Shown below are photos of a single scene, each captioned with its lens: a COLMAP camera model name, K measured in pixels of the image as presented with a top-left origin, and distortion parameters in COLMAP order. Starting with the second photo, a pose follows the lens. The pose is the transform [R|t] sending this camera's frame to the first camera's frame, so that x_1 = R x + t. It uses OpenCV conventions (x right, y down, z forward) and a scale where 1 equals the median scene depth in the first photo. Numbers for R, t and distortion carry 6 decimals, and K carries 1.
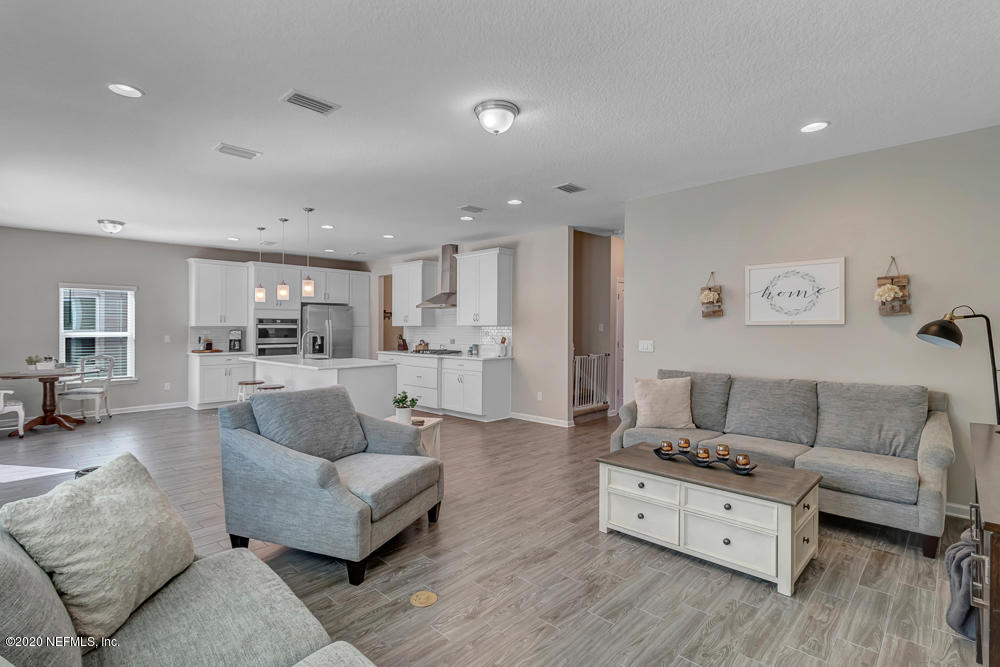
lens RADIAL K [[470.6, 0, 469.4], [0, 470.6, 328.2], [0, 0, 1]] dist [0.015442, 0.000875]
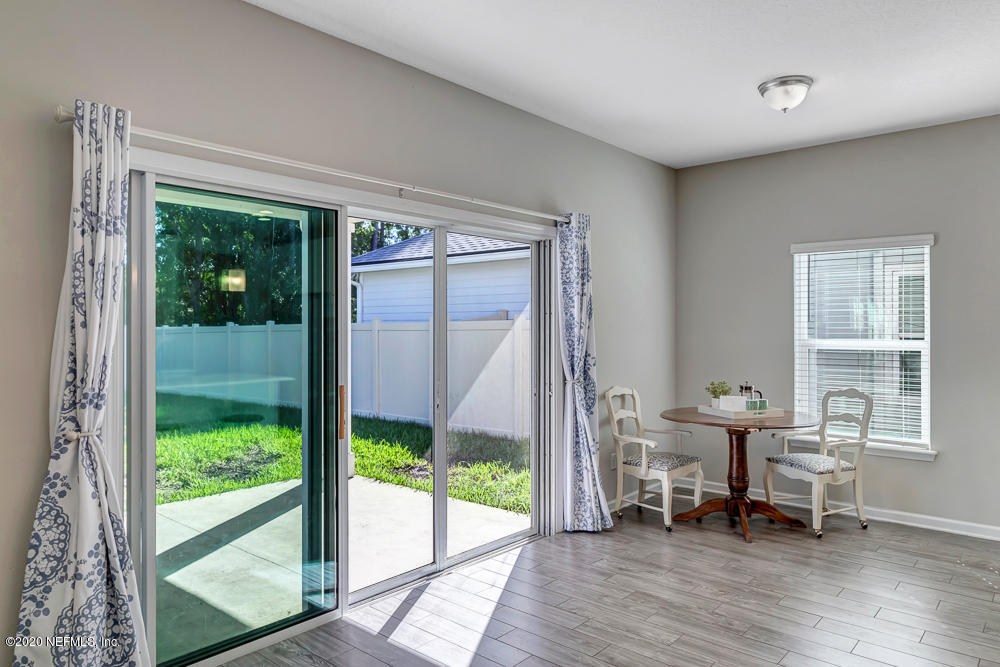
lens RADIAL K [[673.2, 0, 493.4], [0, 673.2, 323.7], [0, 0, 1]] dist [0.008841, -0.001610]
pose [[0.113171, -0.005606, -0.993560, -0.144170], [-0.003791, 0.999974, -0.006075, -0.002747], [0.993568, 0.004454, 0.113146, 0.545556]]
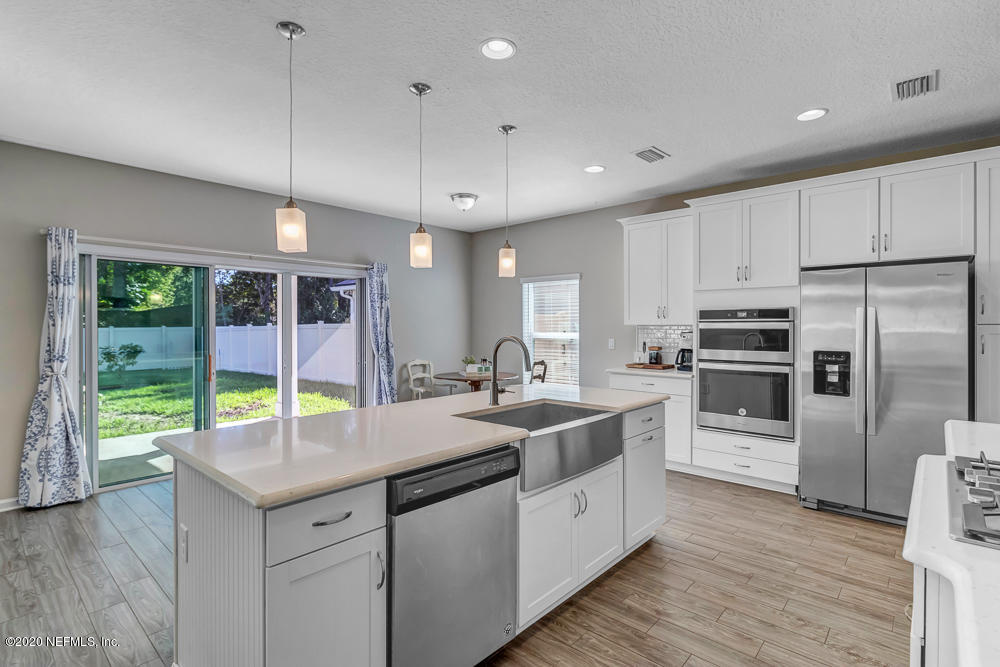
lens RADIAL K [[497.4, 0, 495.7], [0, 497.4, 325.4], [0, 0, 1]] dist [0.001410, -0.001396]
pose [[0.090315, -0.002977, -0.995909, 0.075442], [-0.001675, 0.999994, -0.003141, -0.002261], [0.995912, 0.001952, 0.090309, 0.795368]]
